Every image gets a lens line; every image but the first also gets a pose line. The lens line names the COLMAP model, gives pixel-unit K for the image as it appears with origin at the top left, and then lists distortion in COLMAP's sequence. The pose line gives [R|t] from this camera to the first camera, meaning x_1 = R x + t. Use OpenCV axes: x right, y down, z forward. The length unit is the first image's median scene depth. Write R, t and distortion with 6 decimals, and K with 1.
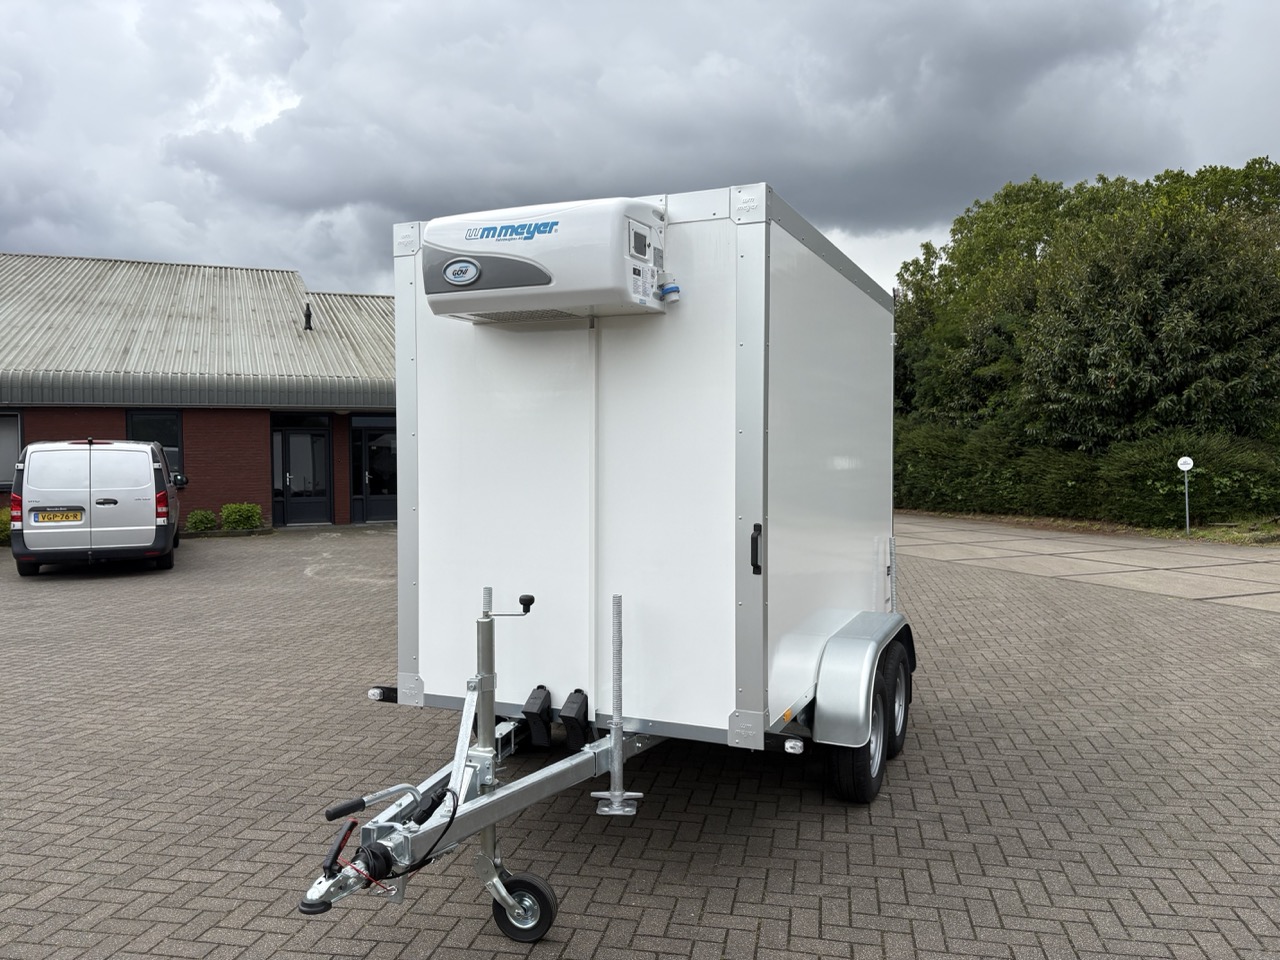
lens RADIAL K [[965.9, 0, 640.8], [0, 965.9, 479.1], [0, 0, 1]] dist [0.046907, -0.047243]
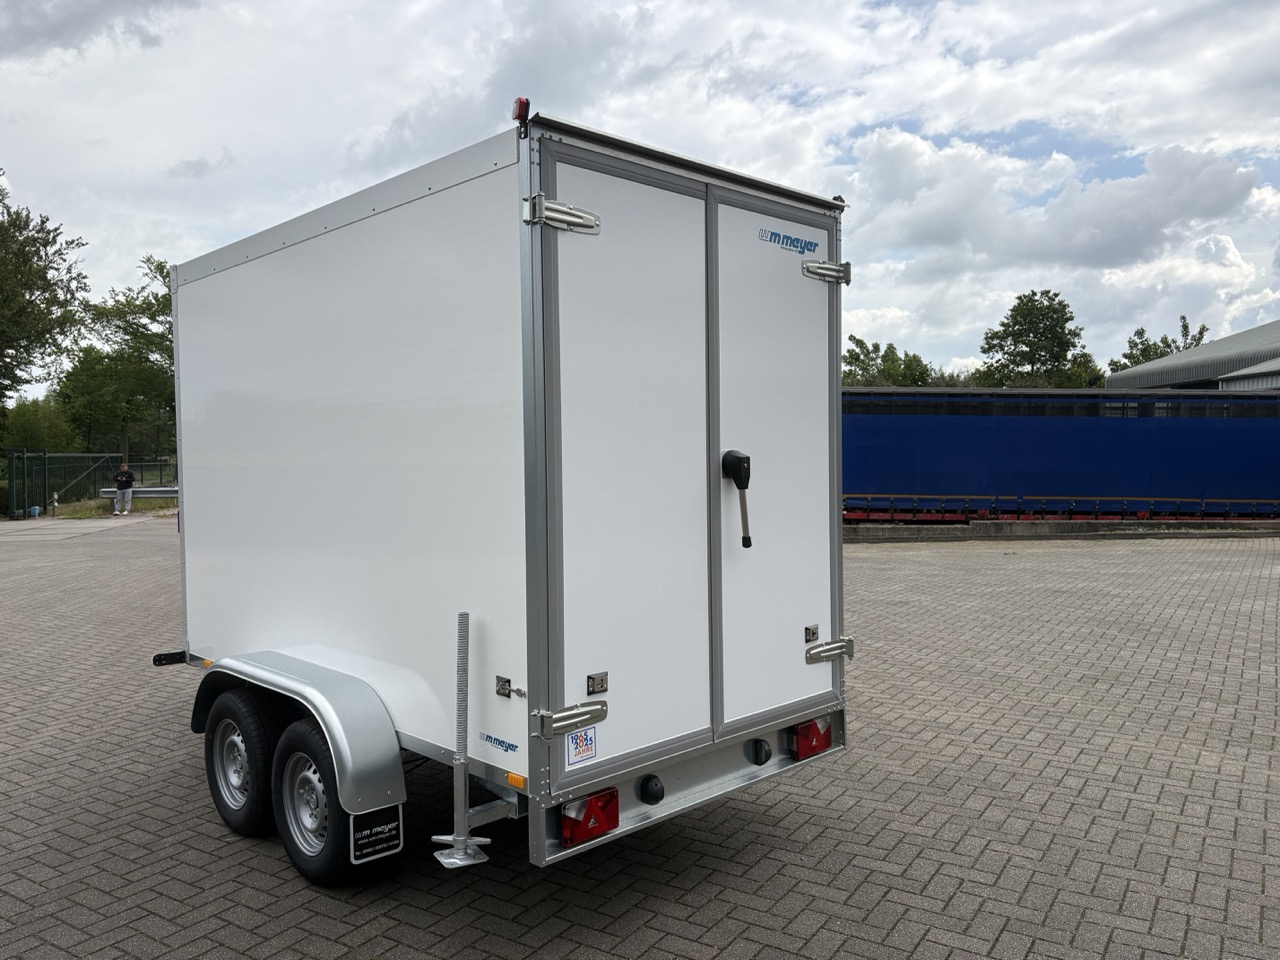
lens RADIAL K [[965.9, 0, 642.2], [0, 965.9, 482.9], [0, 0, 1]] dist [0.046907, -0.047243]
pose [[-0.378269, 0.038290, -0.924903, 1.010017], [-0.013838, 0.998799, 0.047009, -0.051951], [0.925592, 0.030581, -0.377285, 1.836344]]
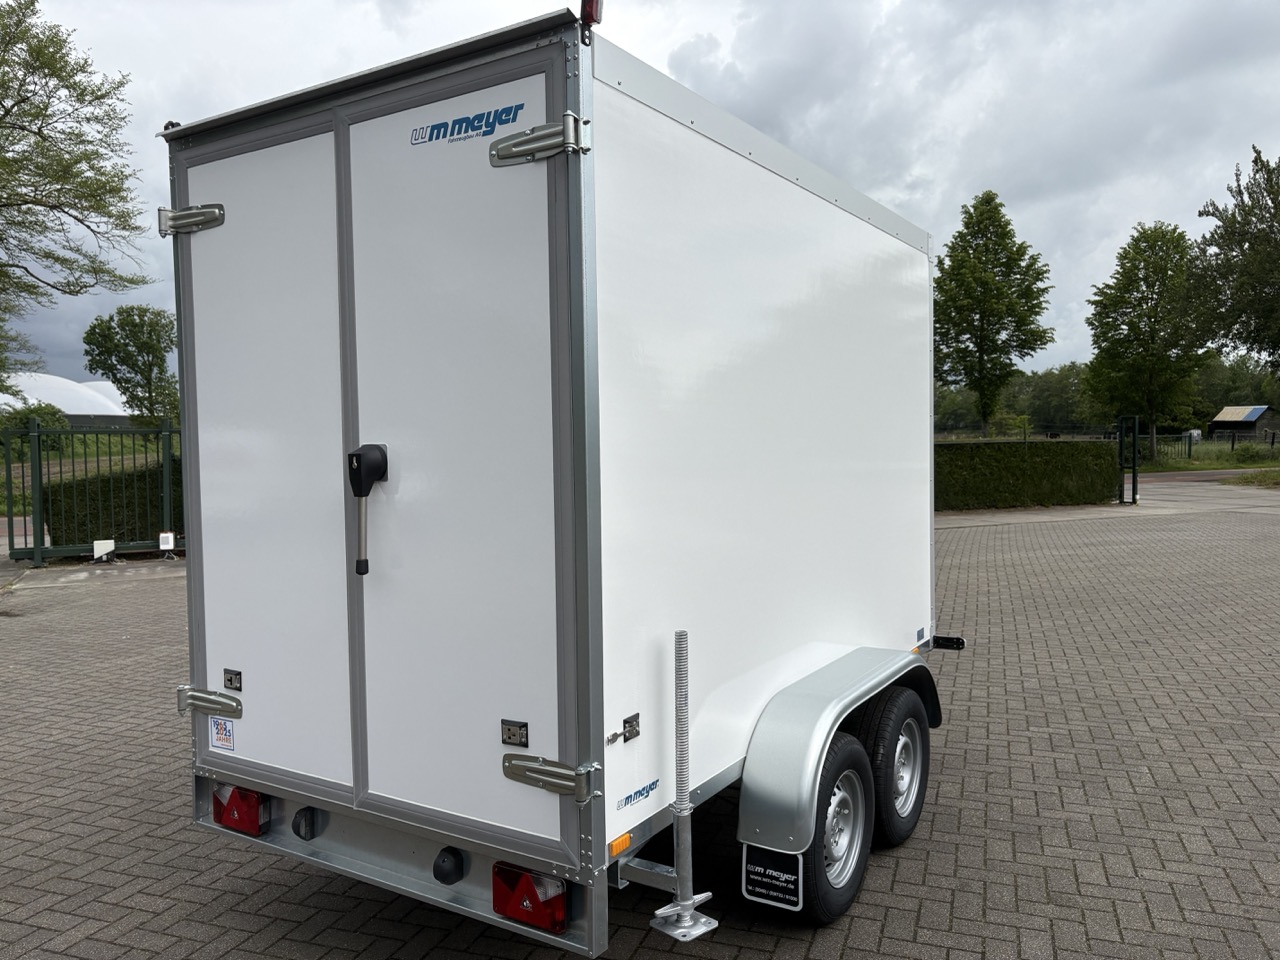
lens RADIAL K [[965.9, 0, 635.7], [0, 965.9, 484.5], [0, 0, 1]] dist [0.046907, -0.047243]
pose [[-0.987043, 0.012781, 0.159945, -0.085286], [0.025071, 0.996864, 0.075061, -0.059523], [-0.158484, 0.078098, -0.984268, 2.202039]]
